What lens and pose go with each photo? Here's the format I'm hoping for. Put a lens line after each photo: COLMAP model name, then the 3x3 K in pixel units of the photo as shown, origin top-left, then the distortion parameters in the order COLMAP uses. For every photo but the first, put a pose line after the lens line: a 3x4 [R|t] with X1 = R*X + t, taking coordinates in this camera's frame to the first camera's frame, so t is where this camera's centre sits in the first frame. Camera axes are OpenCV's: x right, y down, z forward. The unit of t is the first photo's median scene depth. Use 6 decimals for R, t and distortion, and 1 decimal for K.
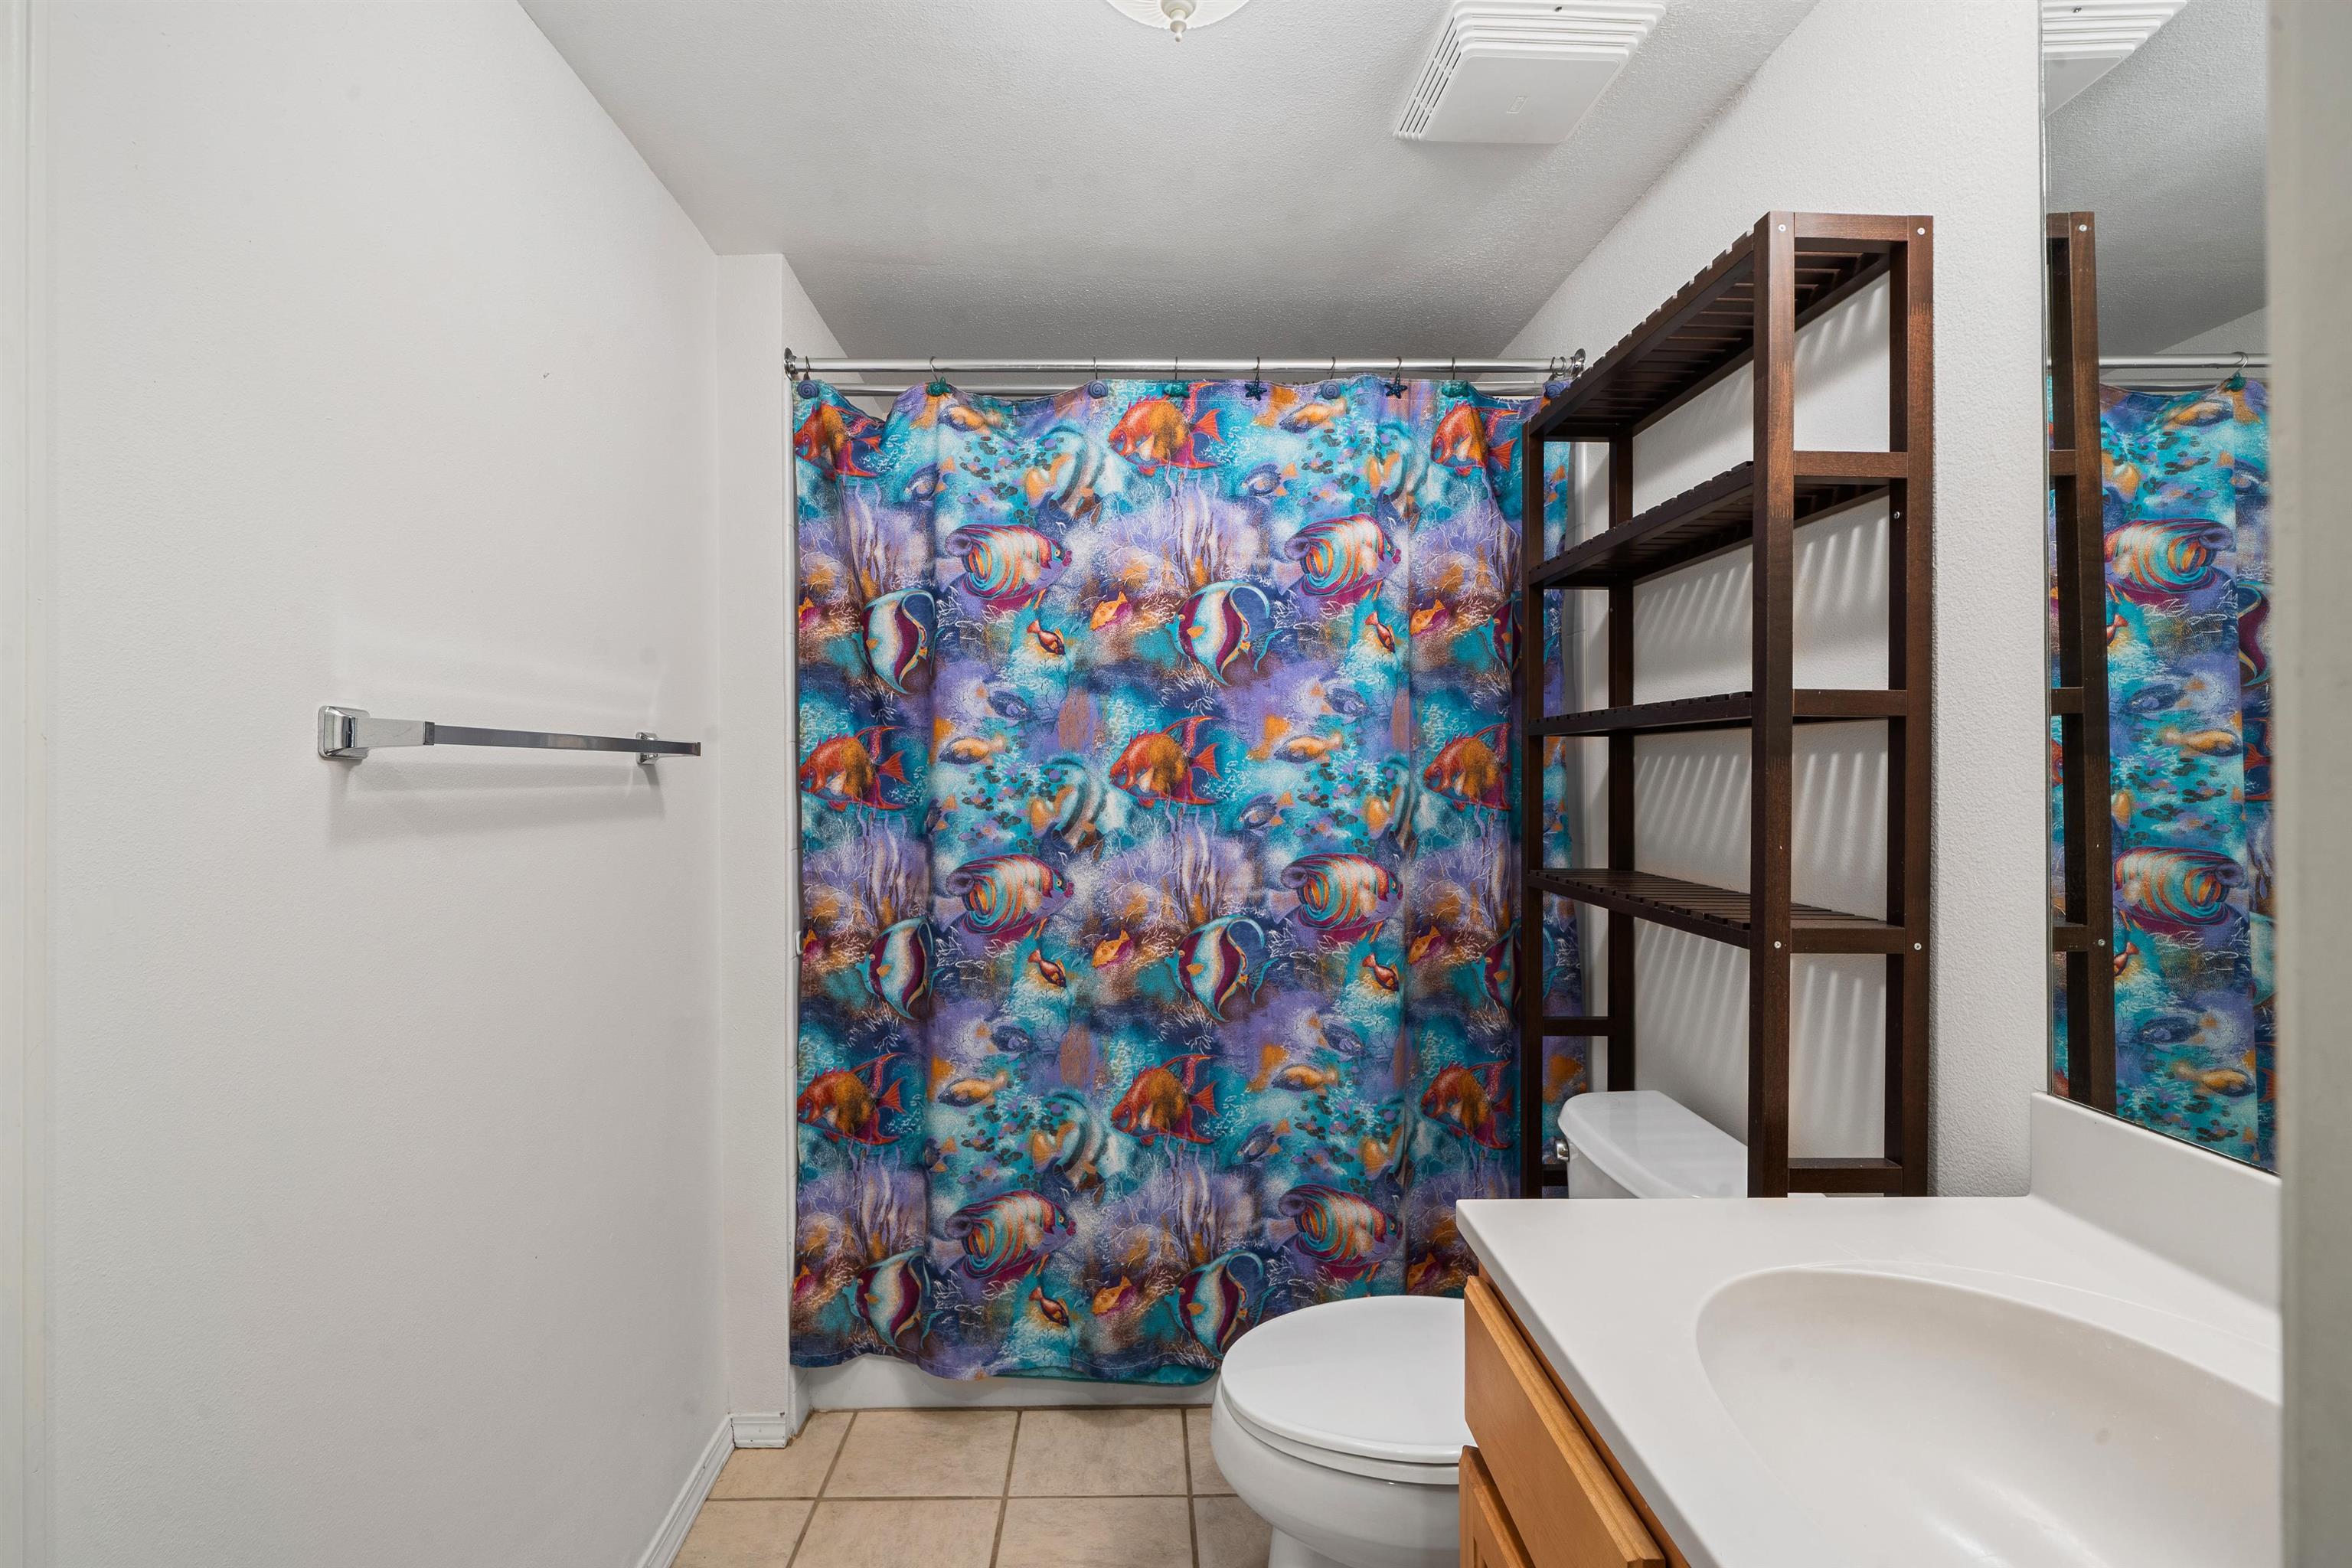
lens RADIAL K [[1014.2, 0, 1169.7], [0, 1014.2, 769.8], [0, 0, 1]] dist [-0.000602, -0.000344]
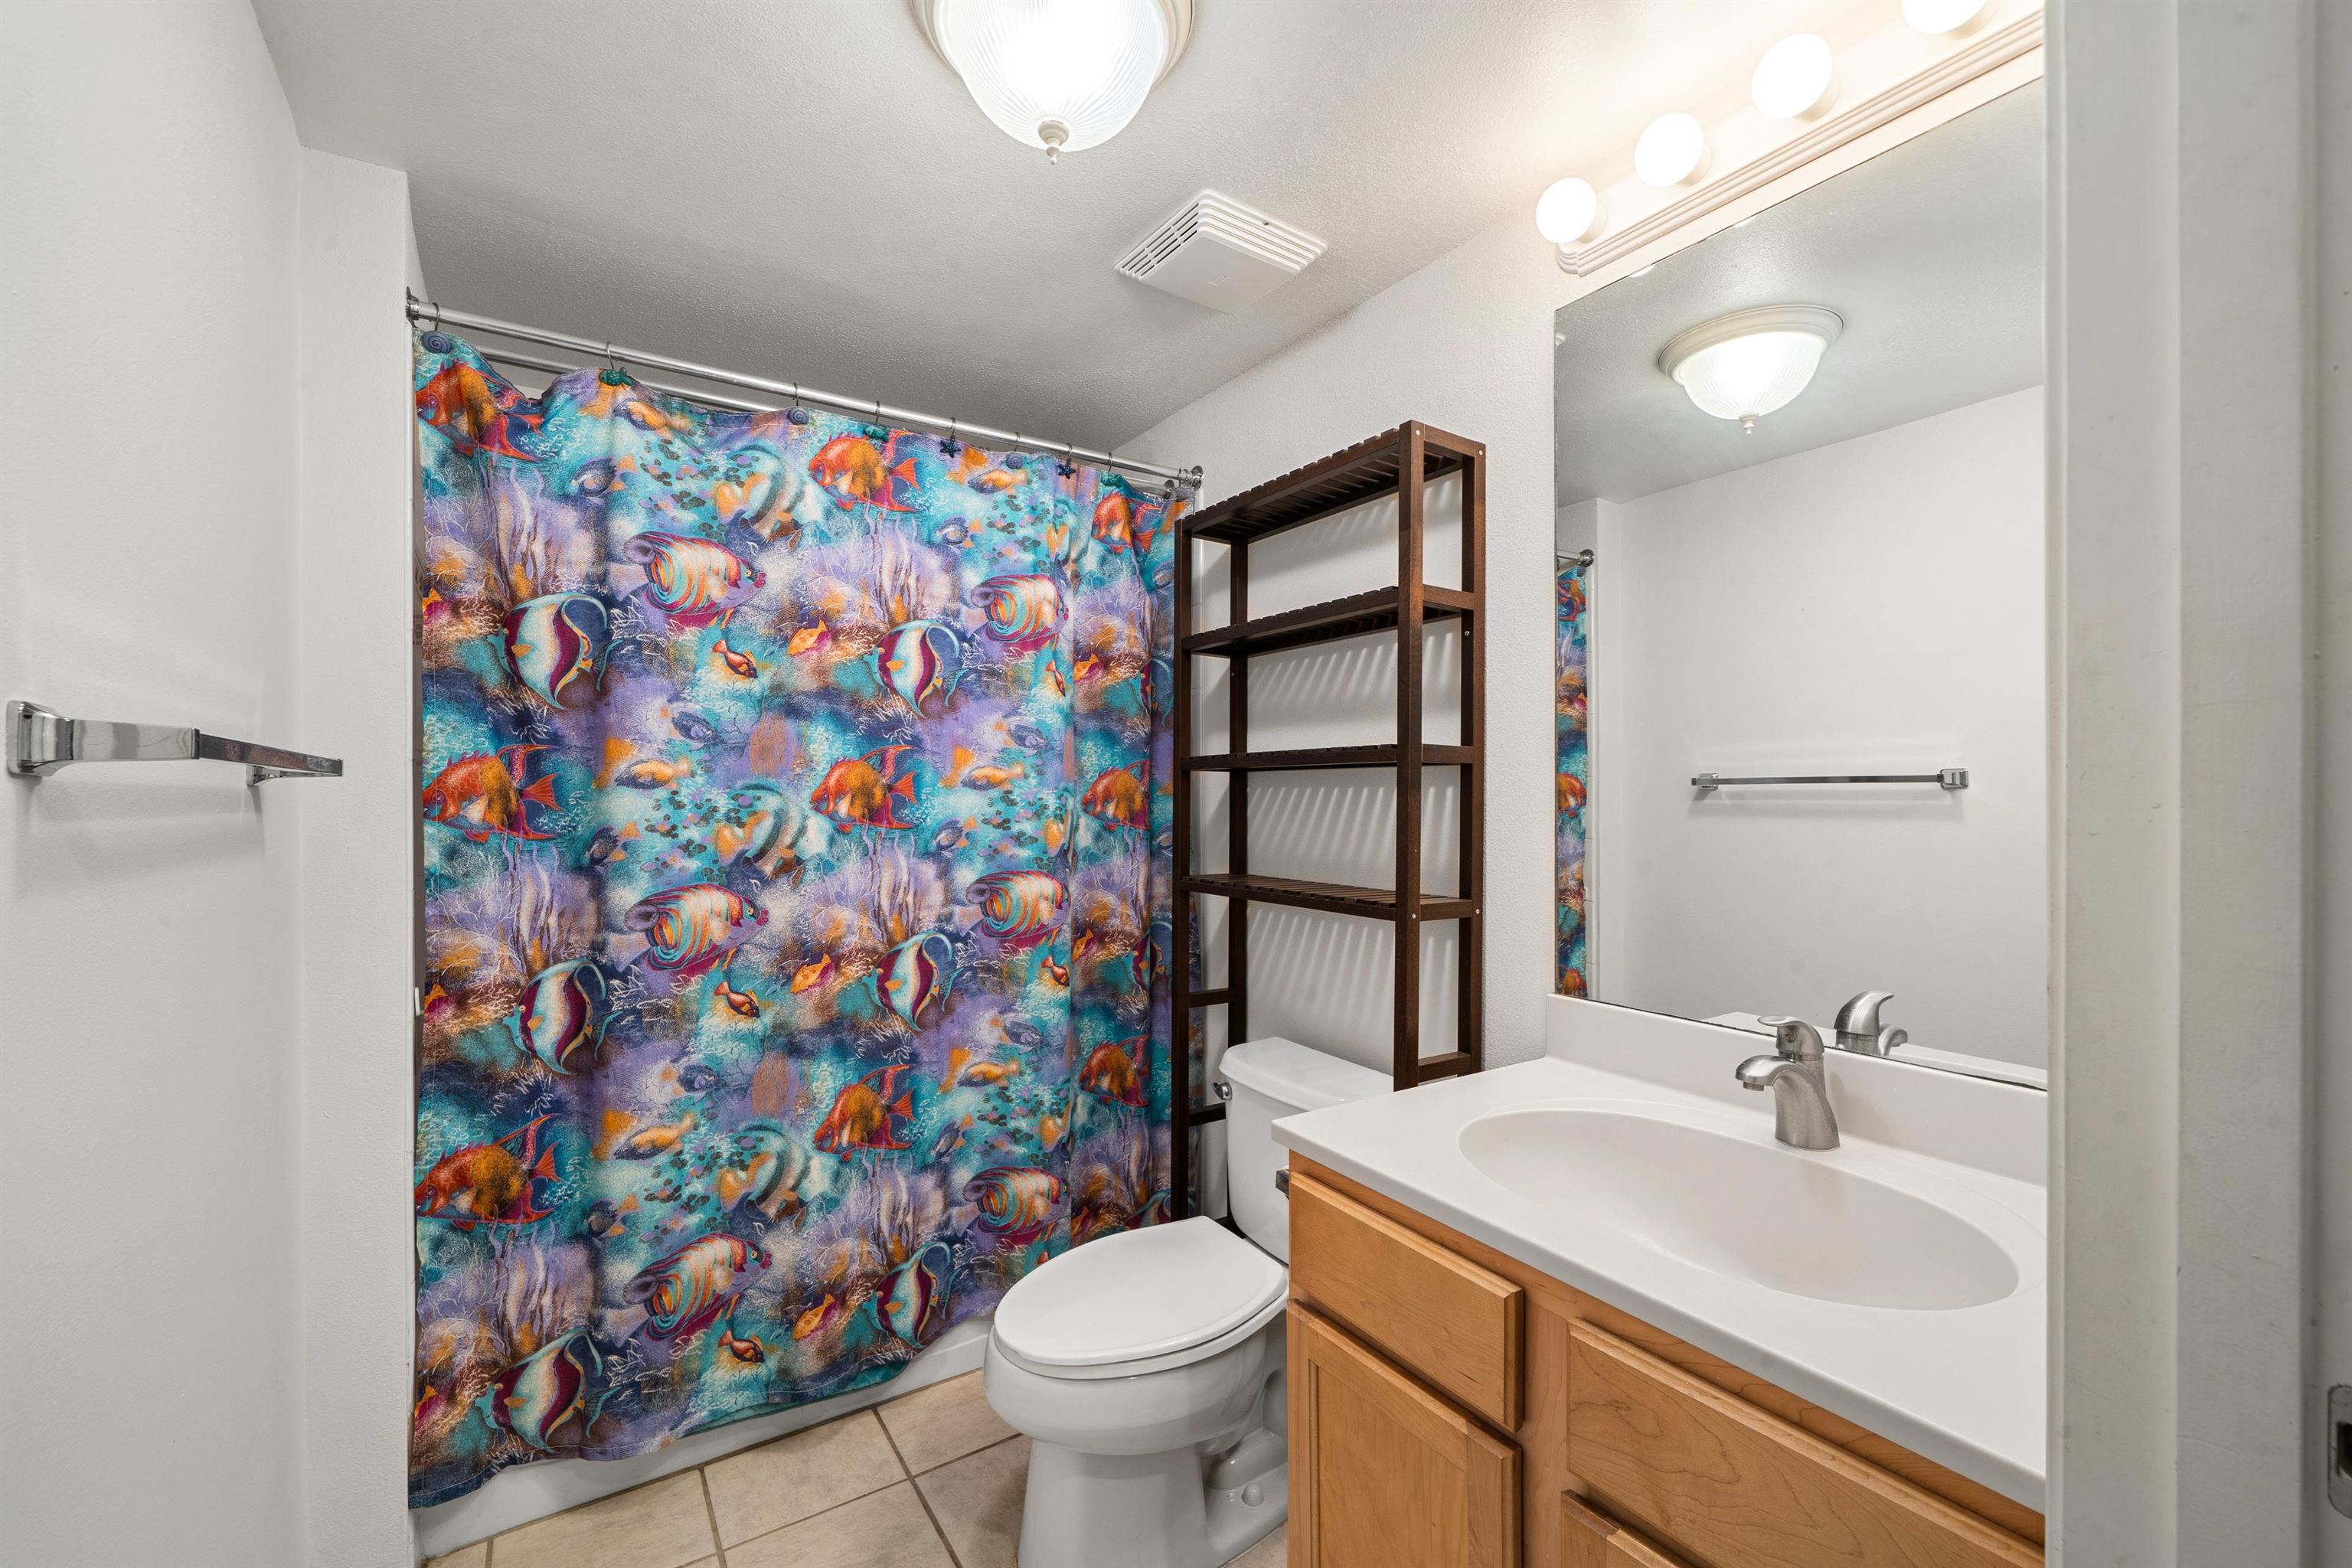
lens RADIAL K [[951.0, 0, 1179.4], [0, 951.0, 794.8], [0, 0, 1]] dist [-0.000548, 0.000098]
pose [[0.846180, 0.004779, 0.532875, -0.251141], [-0.003746, 0.999988, -0.003020, 0.000662], [-0.532884, 0.000559, 0.846188, 0.004555]]
